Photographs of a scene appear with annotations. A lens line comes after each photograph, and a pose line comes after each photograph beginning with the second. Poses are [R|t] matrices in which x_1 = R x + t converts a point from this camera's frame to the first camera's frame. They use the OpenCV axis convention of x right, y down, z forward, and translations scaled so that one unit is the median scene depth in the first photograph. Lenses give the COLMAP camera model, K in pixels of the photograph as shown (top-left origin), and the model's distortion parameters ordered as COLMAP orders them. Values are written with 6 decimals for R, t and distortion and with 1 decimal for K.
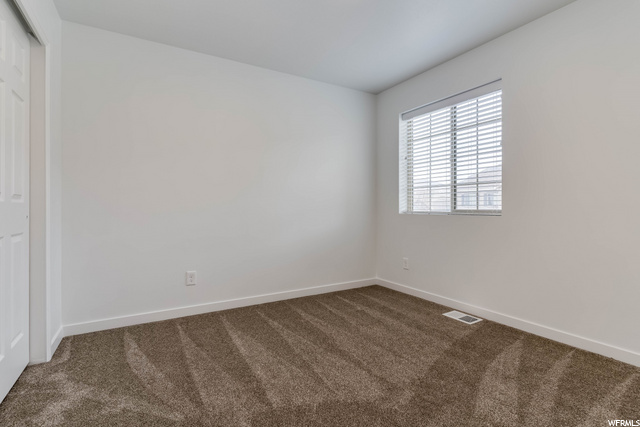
lens RADIAL K [[314.2, 0, 320.0], [0, 314.2, 213.5], [0, 0, 1]] dist [0.032471, 0.000075]
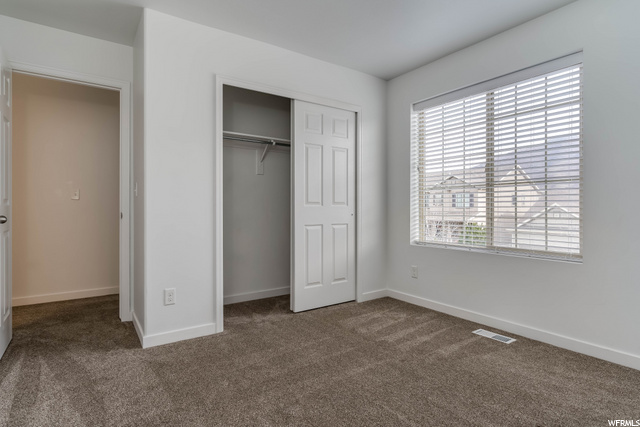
lens RADIAL K [[309.5, 0, 320.0], [0, 309.5, 213.5], [0, 0, 1]] dist [-0.000560, 0.000027]
pose [[0.994426, 0.002863, 0.105402, -0.116236], [-0.002581, 0.999993, -0.002813, -0.003109], [-0.105409, 0.002525, 0.994426, 0.191669]]
